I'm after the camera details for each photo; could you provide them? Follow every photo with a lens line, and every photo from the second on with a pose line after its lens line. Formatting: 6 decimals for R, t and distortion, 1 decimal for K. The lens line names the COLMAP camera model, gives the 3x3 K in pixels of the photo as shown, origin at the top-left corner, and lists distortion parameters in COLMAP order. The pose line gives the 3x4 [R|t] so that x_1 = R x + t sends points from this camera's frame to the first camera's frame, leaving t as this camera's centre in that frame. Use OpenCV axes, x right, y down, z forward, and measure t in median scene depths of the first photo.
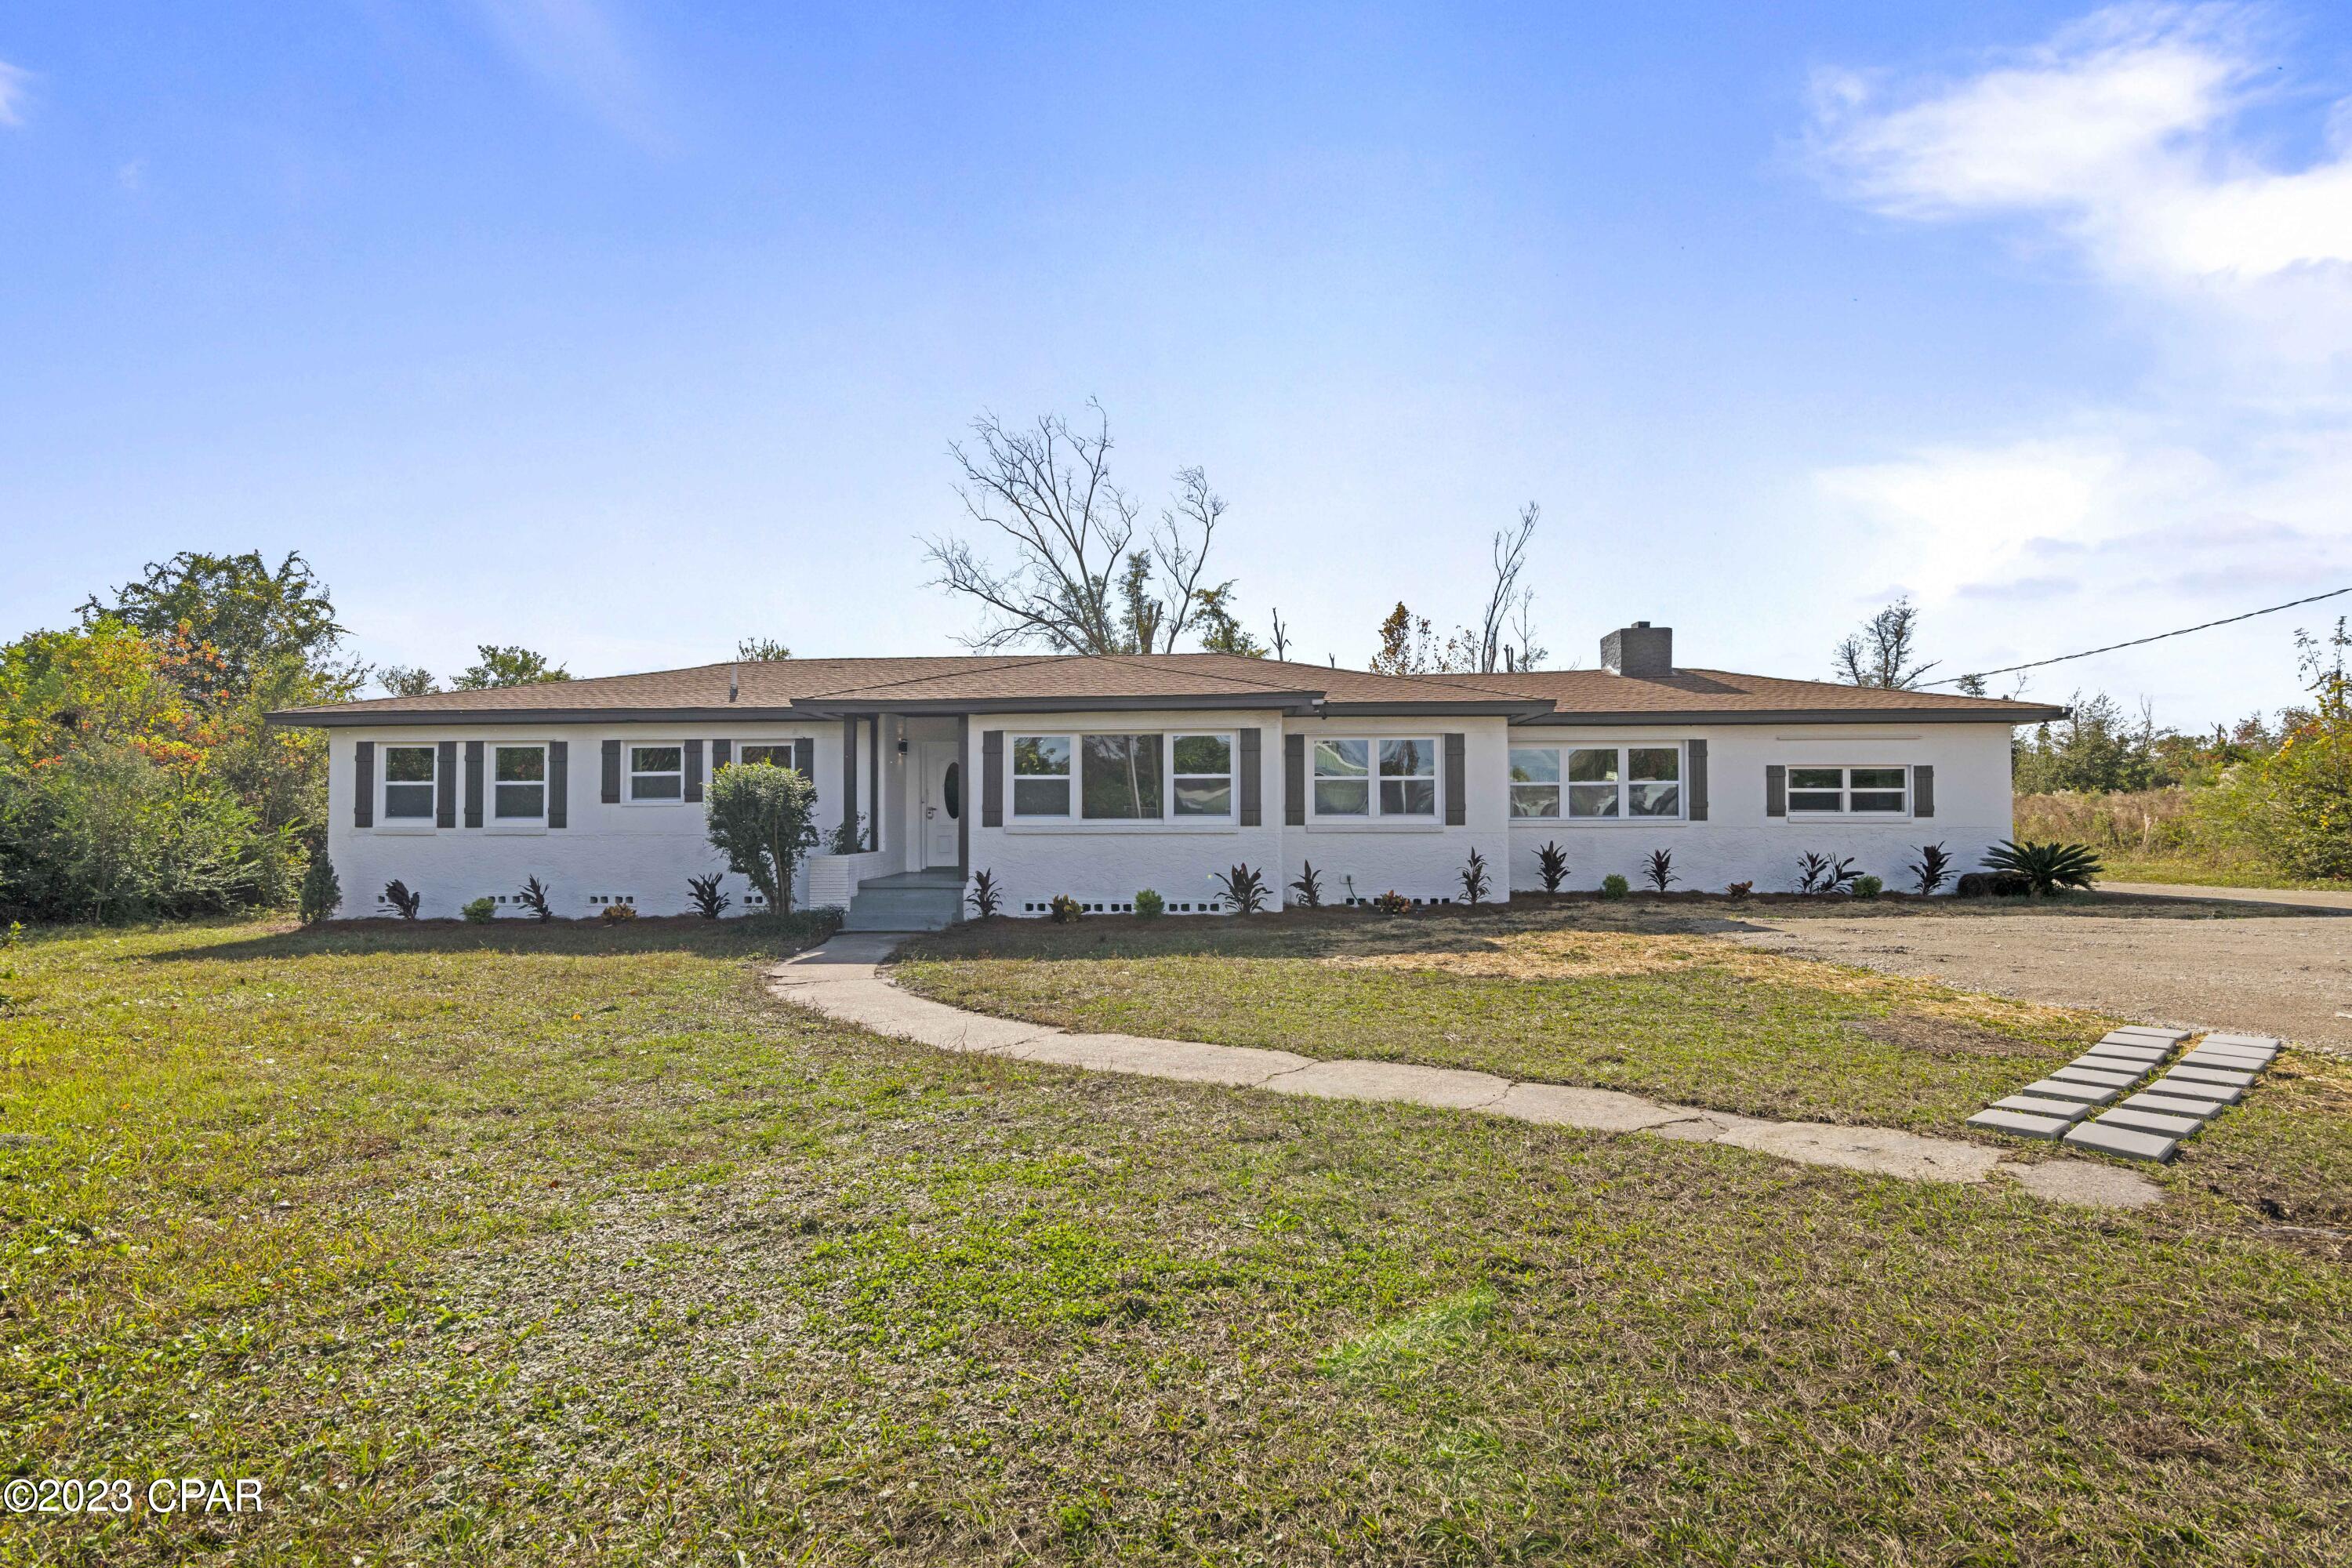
lens RADIAL K [[1147.6, 0, 1098.5], [0, 1147.6, 793.0], [0, 0, 1]] dist [-0.000580, 0.001595]
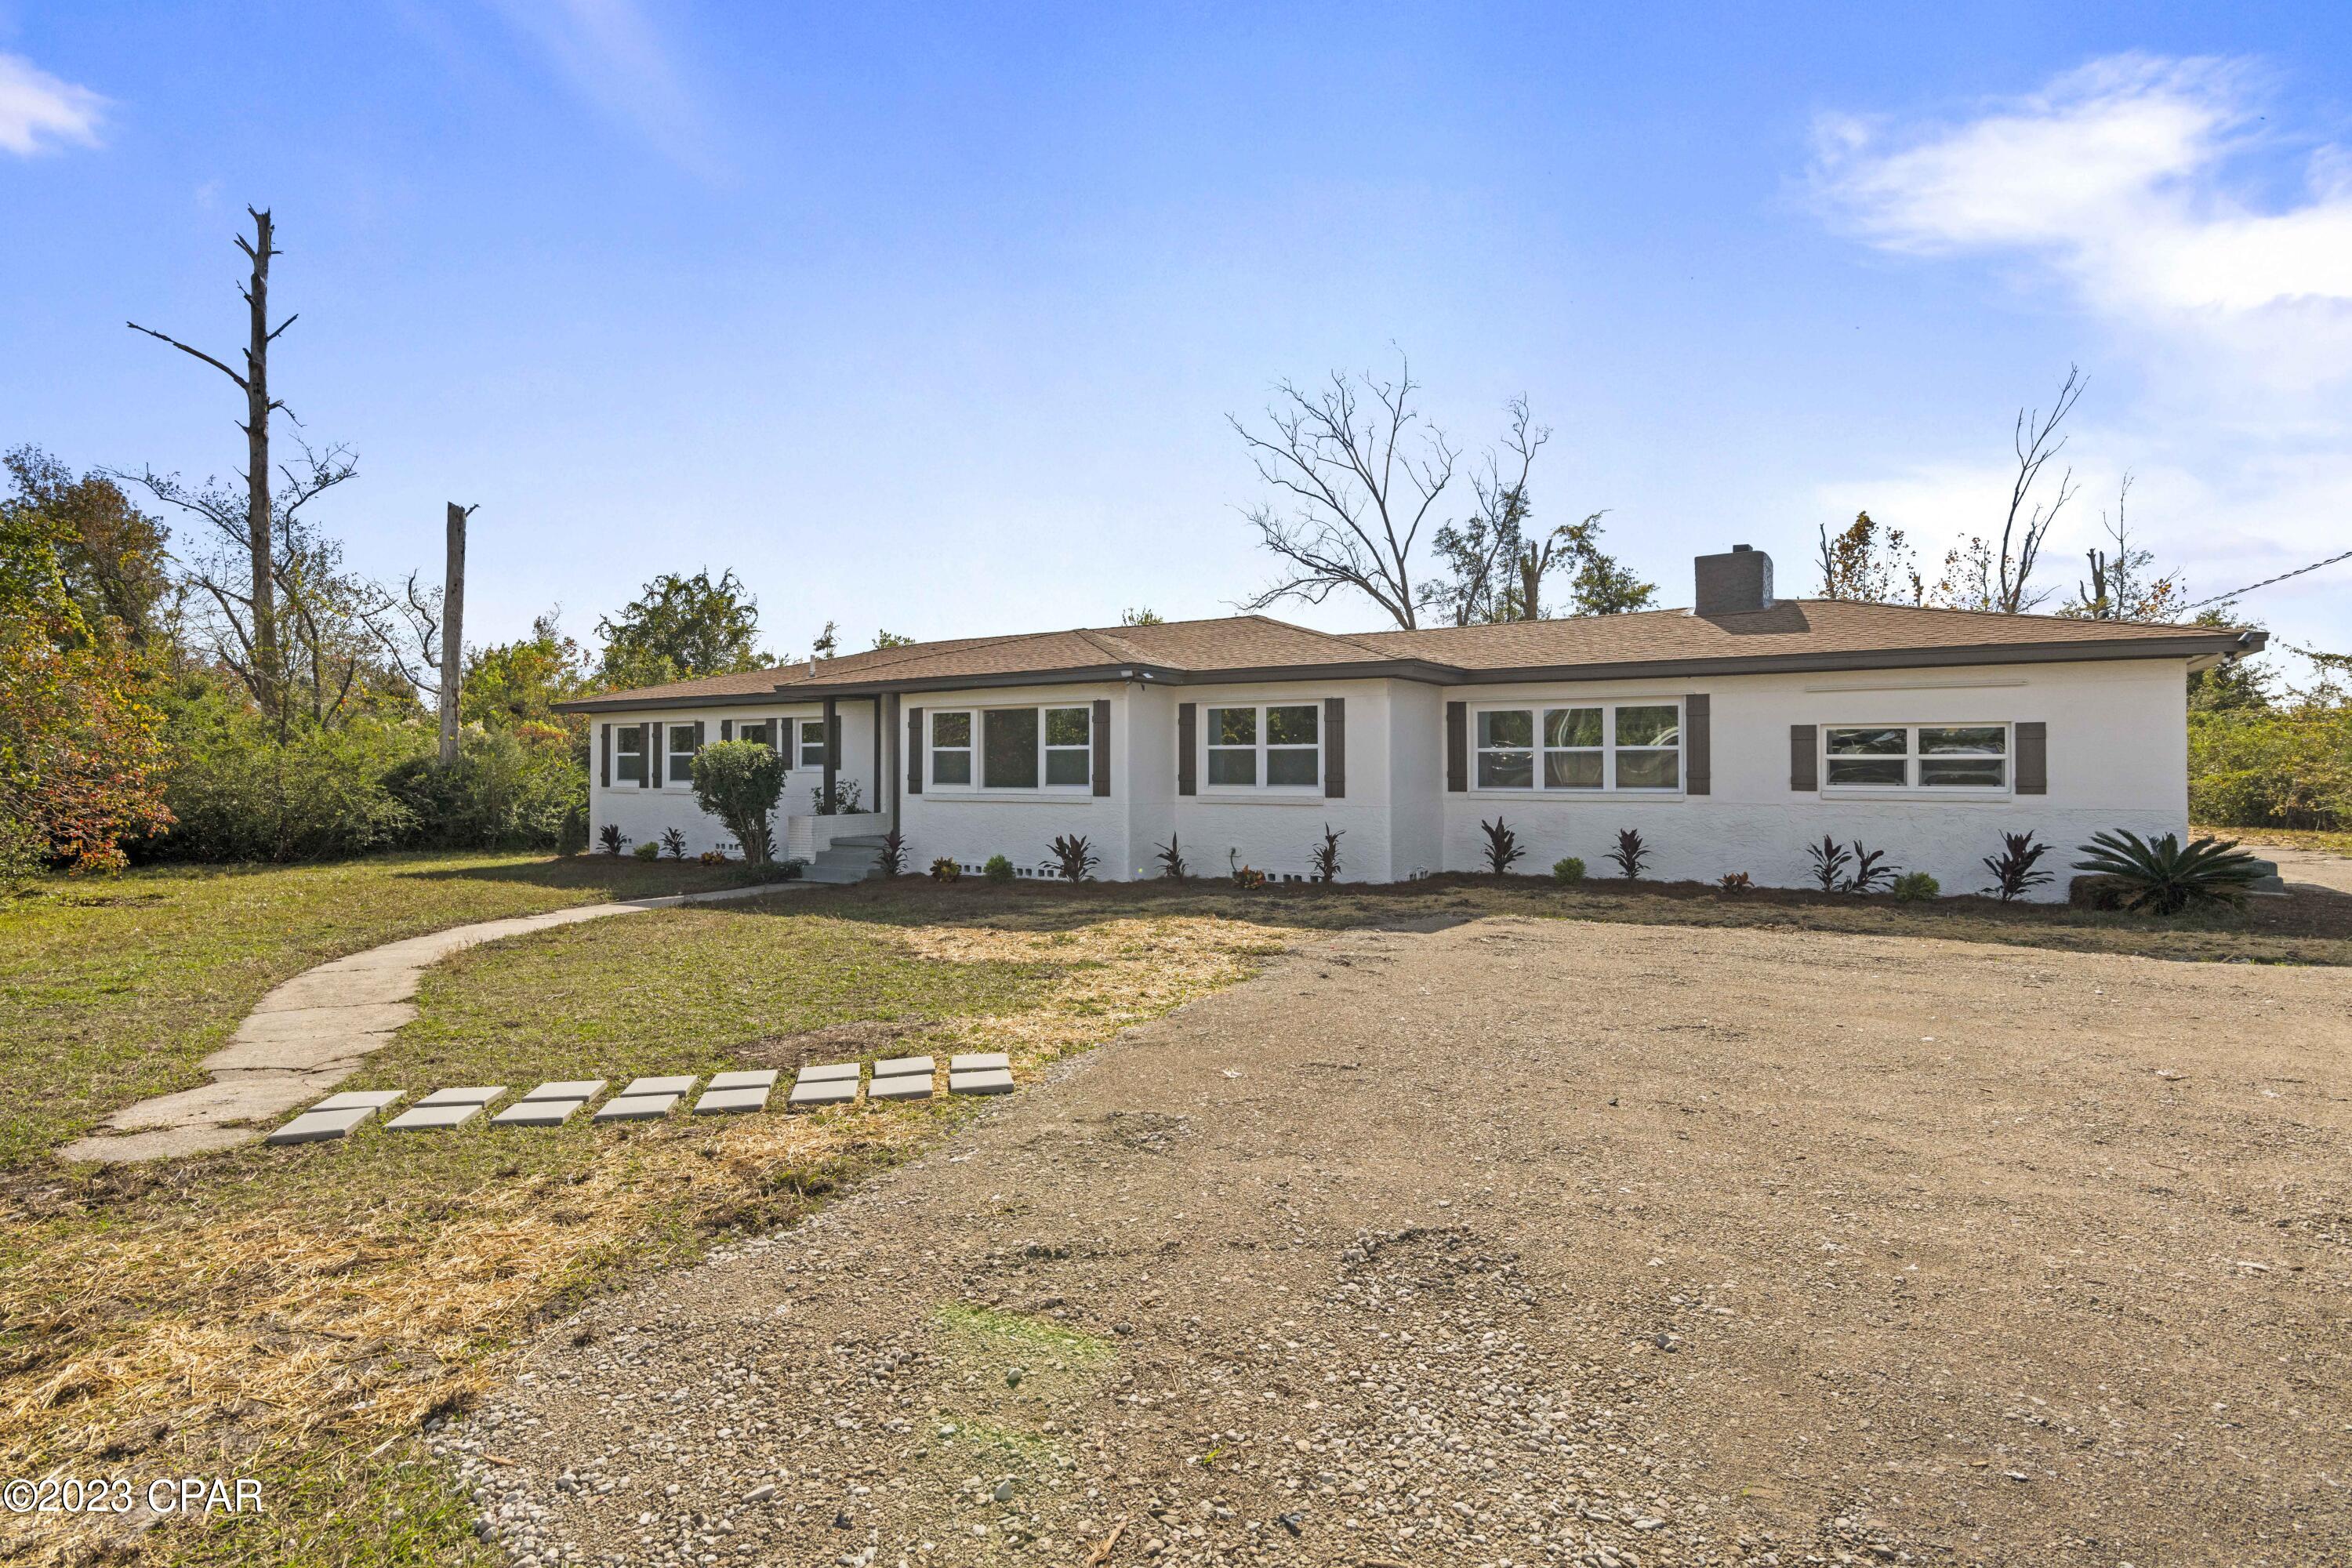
lens RADIAL K [[1147.6, 0, 1123.4], [0, 1147.6, 740.0], [0, 0, 1]] dist [-0.000580, 0.001595]
pose [[0.883466, -0.009676, -0.468396, 0.547355], [0.008014, 0.999953, -0.005540, -0.013319], [0.468427, 0.001141, 0.883502, 0.098722]]
